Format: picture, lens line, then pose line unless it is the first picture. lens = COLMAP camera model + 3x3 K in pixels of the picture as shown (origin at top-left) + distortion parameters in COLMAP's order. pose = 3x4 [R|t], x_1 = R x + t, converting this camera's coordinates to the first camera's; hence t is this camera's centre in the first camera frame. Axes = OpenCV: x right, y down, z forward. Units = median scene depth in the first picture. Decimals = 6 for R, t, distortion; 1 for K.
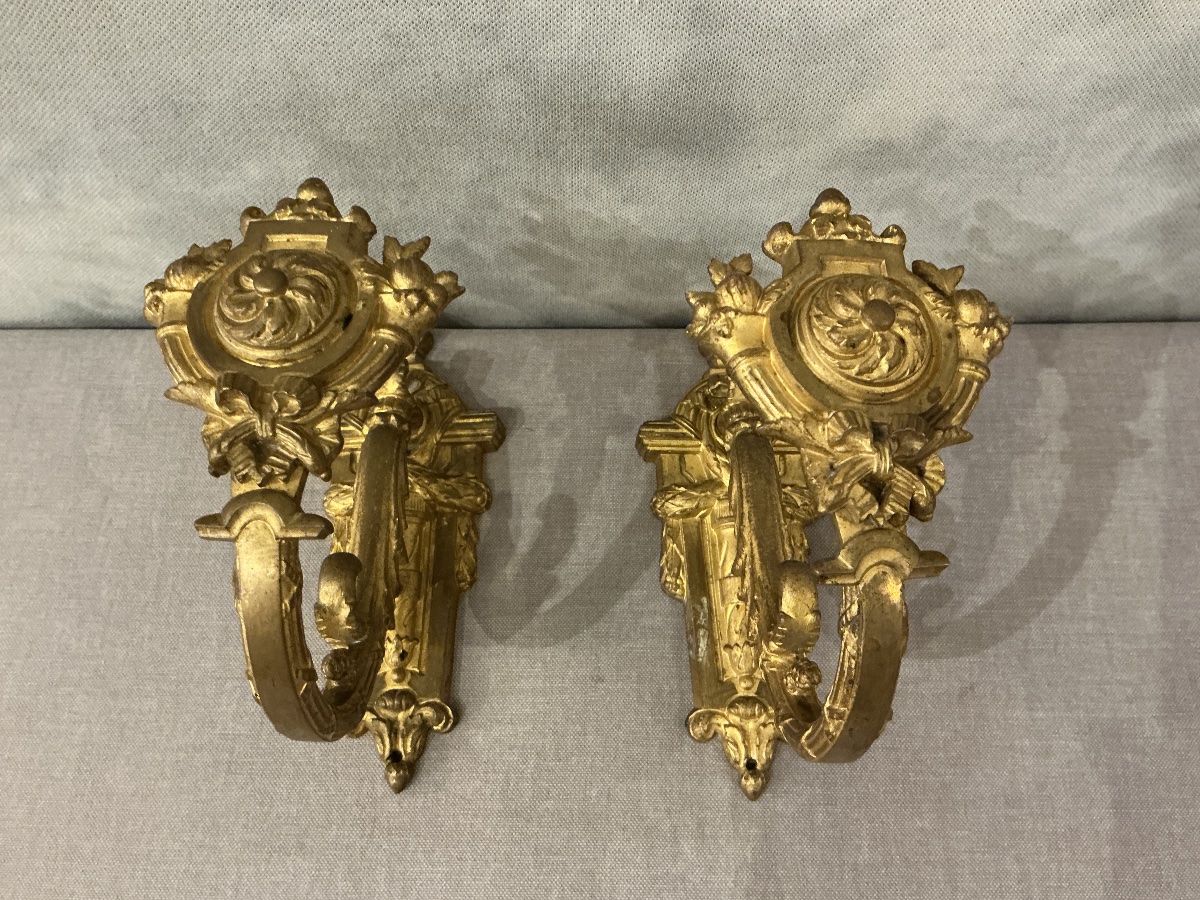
lens RADIAL K [[1008.6, 0, 583.1], [0, 1008.6, 451.0], [0, 0, 1]] dist [0.107778, -0.233118]
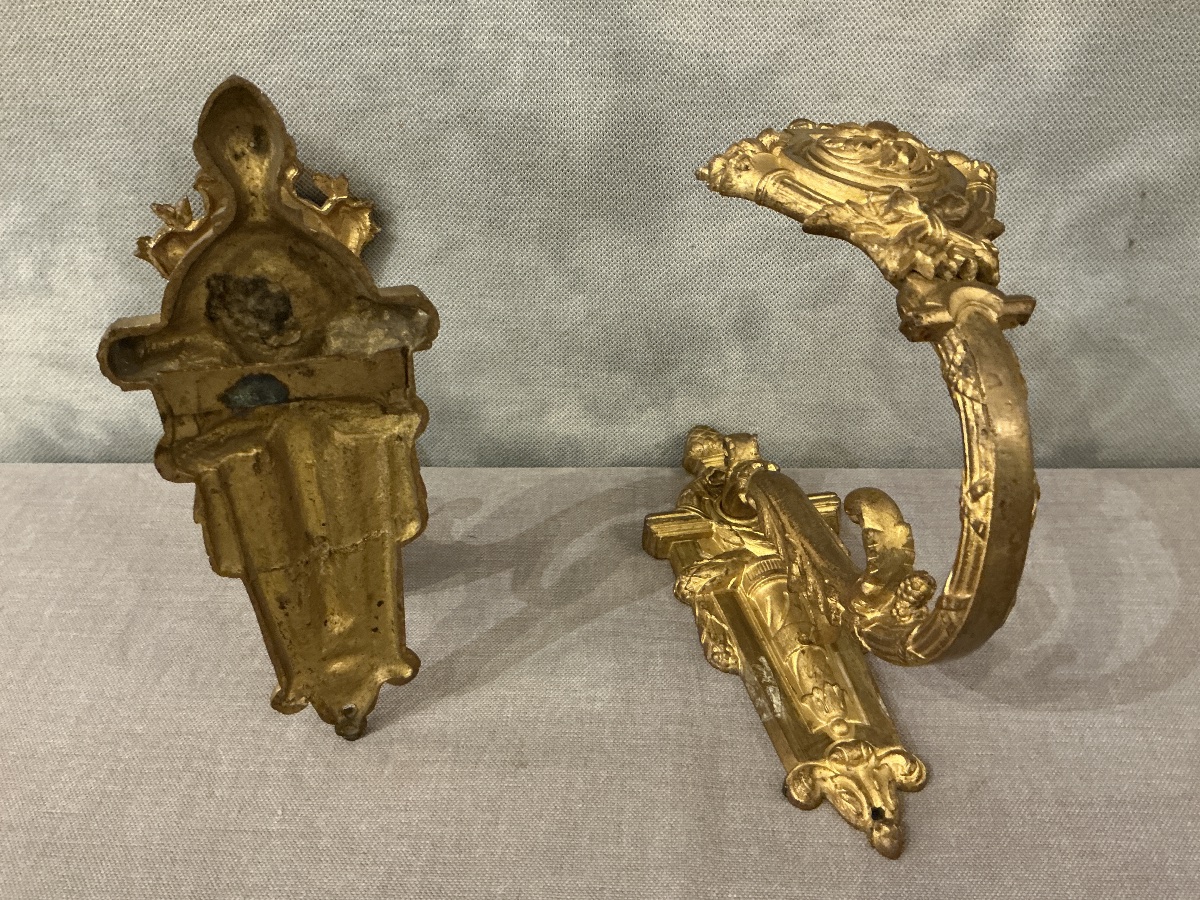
lens RADIAL K [[1008.6, 0, 583.1], [0, 1008.6, 451.0], [0, 0, 1]] dist [0.107778, -0.233118]
pose [[0.999162, 0.018290, -0.036626, 0.090217], [-0.034876, 0.848789, -0.527580, 0.438192], [0.021439, 0.528415, 0.848715, 0.179785]]
